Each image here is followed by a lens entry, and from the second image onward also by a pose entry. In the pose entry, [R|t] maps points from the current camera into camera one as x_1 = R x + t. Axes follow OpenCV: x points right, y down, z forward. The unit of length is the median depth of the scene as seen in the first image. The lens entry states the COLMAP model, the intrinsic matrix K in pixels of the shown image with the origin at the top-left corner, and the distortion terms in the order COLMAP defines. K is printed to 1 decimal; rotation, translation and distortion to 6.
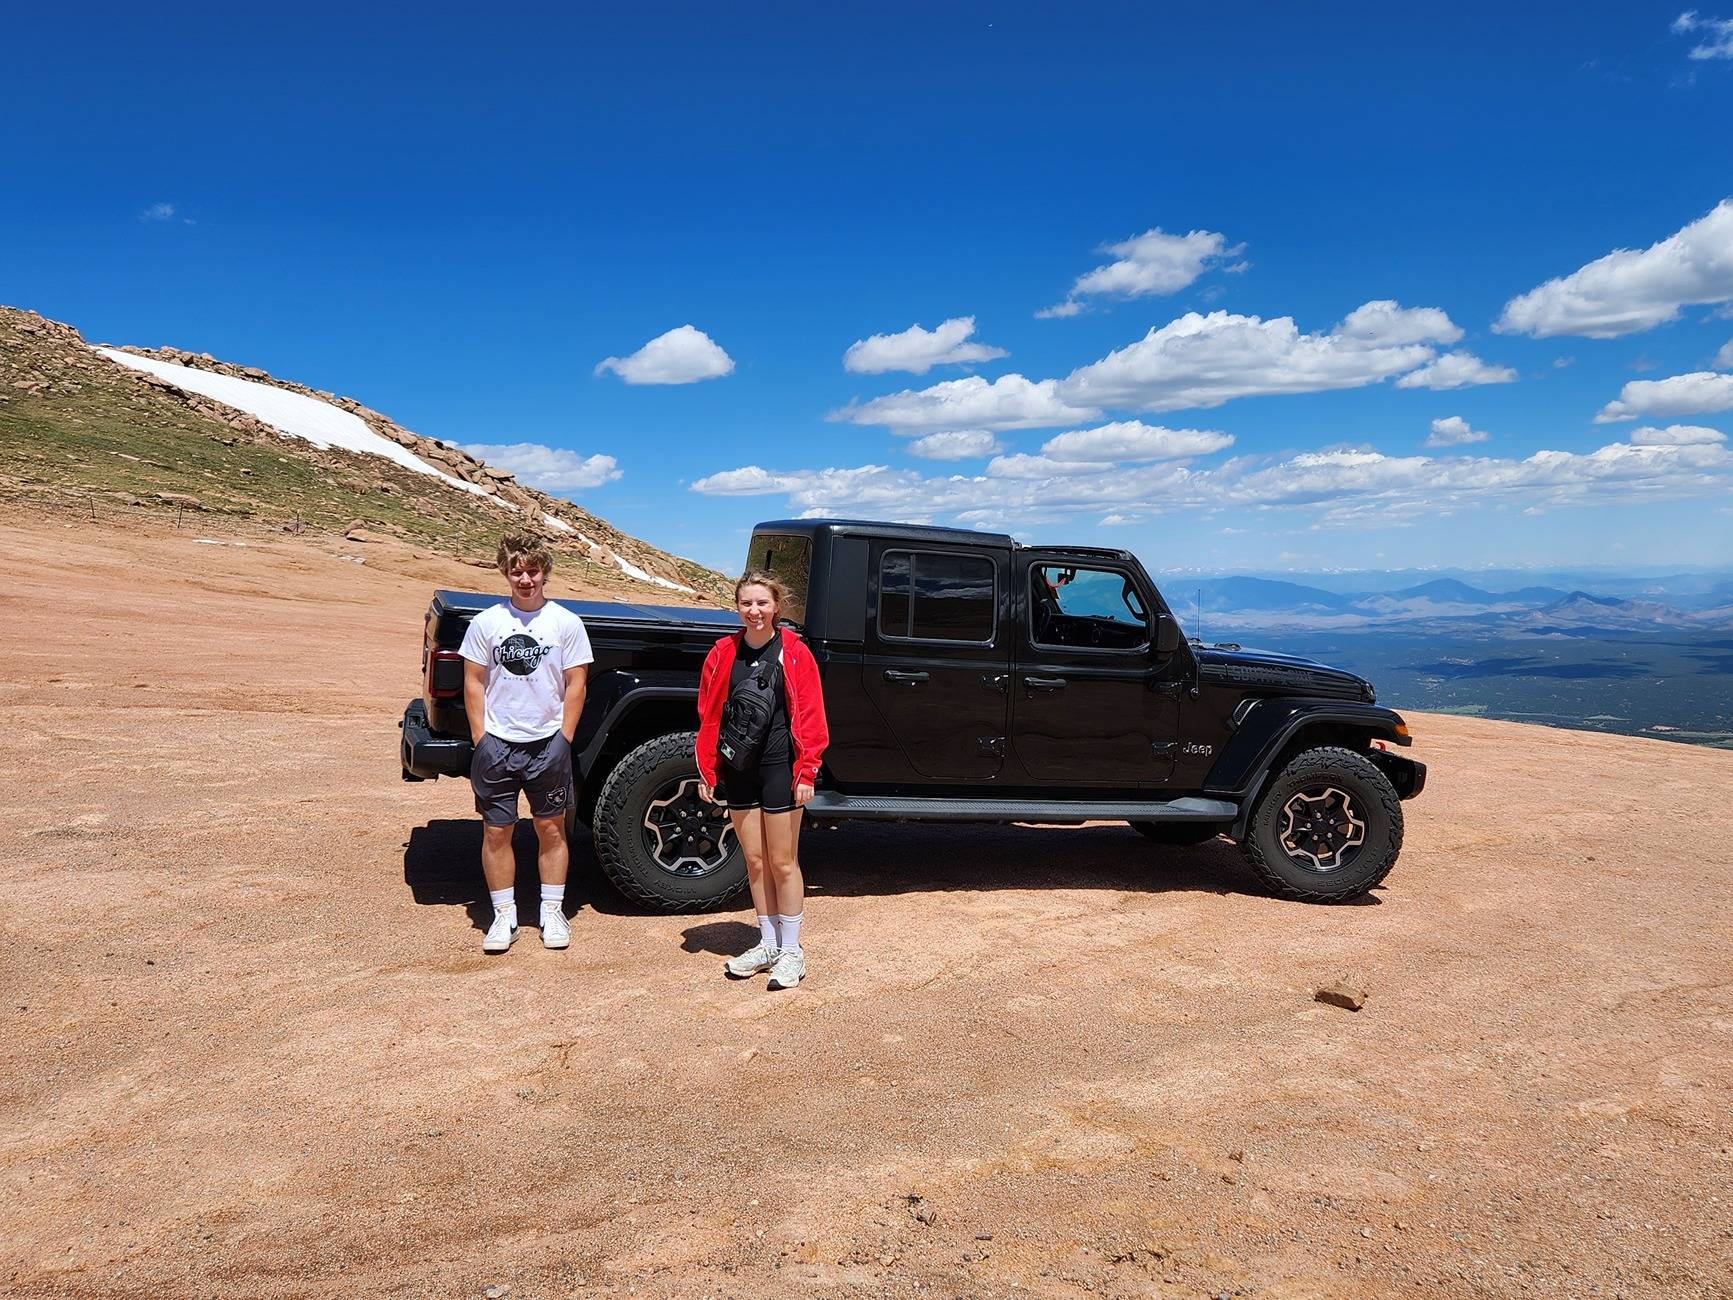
lens RADIAL K [[1458.4, 0, 866.5], [0, 1458.4, 650.0], [0, 0, 1]] dist [0.080572, -0.058410]
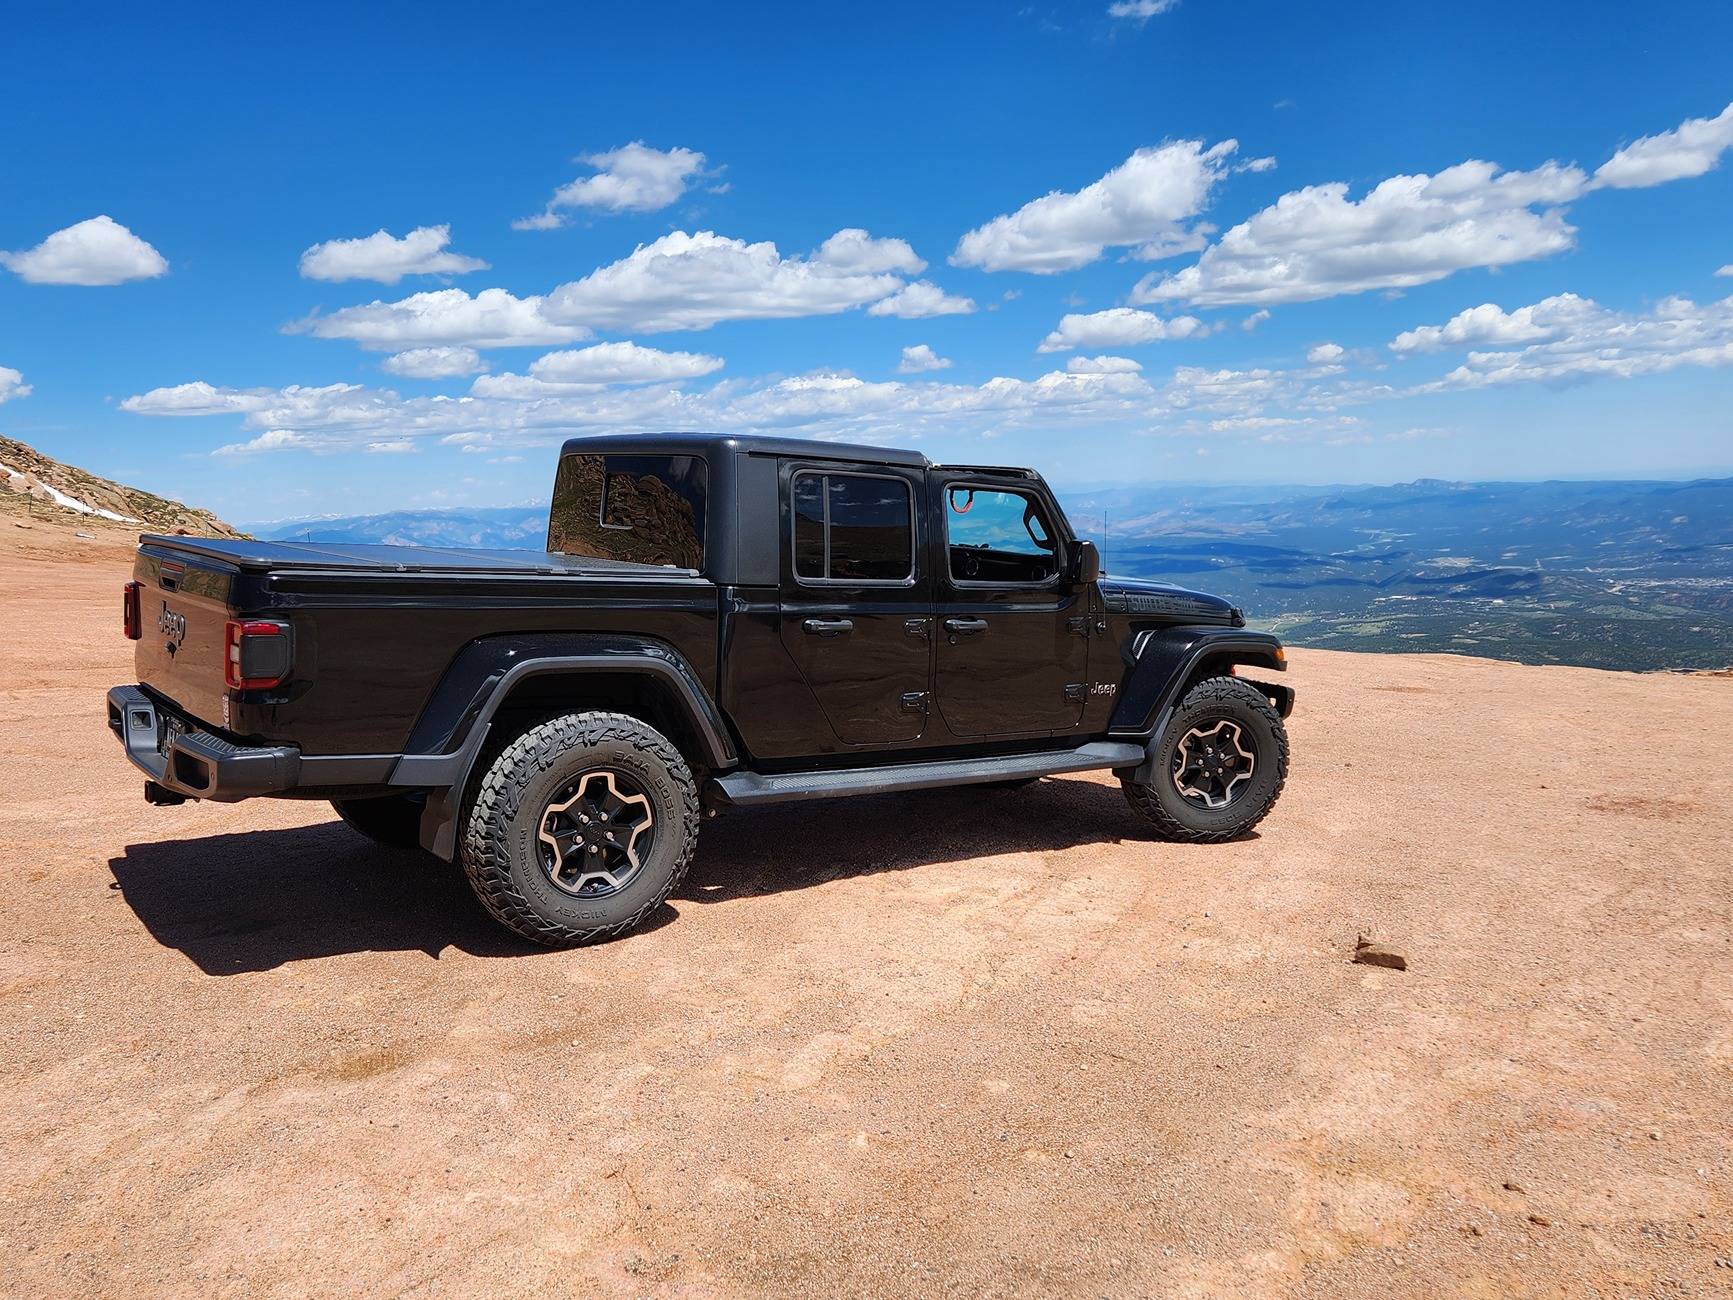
lens RADIAL K [[1455.0, 0, 871.0], [0, 1455.0, 684.9], [0, 0, 1]] dist [0.087921, -0.070994]
pose [[0.942643, -0.062393, 0.327919, -0.222808], [0.037552, 0.995961, 0.081553, -0.015038], [-0.331683, -0.064561, 0.941179, 0.217205]]
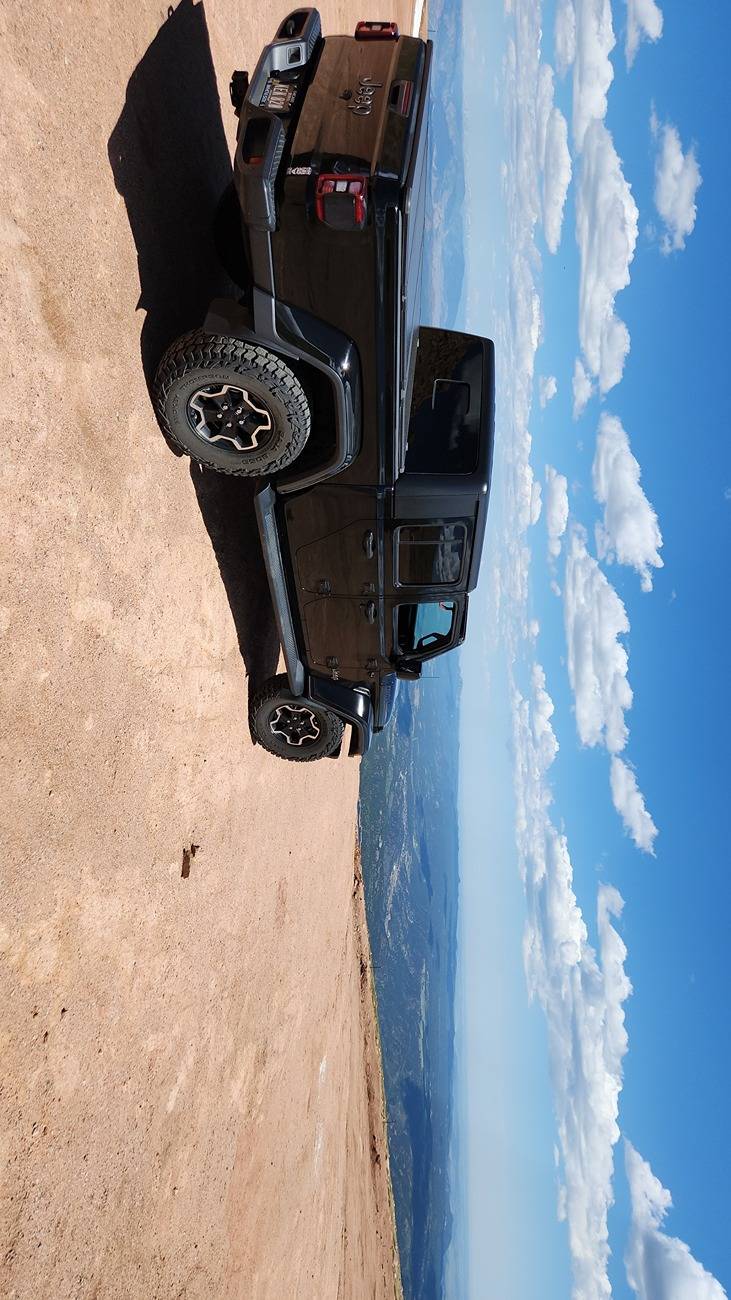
lens RADIAL K [[858.2, 0, 365.5], [0, 858.2, 650.0], [0, 0, 1]] dist [0.083007, -0.056643]
pose [[0.063244, 0.788861, 0.611308, -0.375952], [-0.997163, 0.024900, 0.071031, -0.031312], [0.040812, -0.614067, 0.788198, 0.328428]]
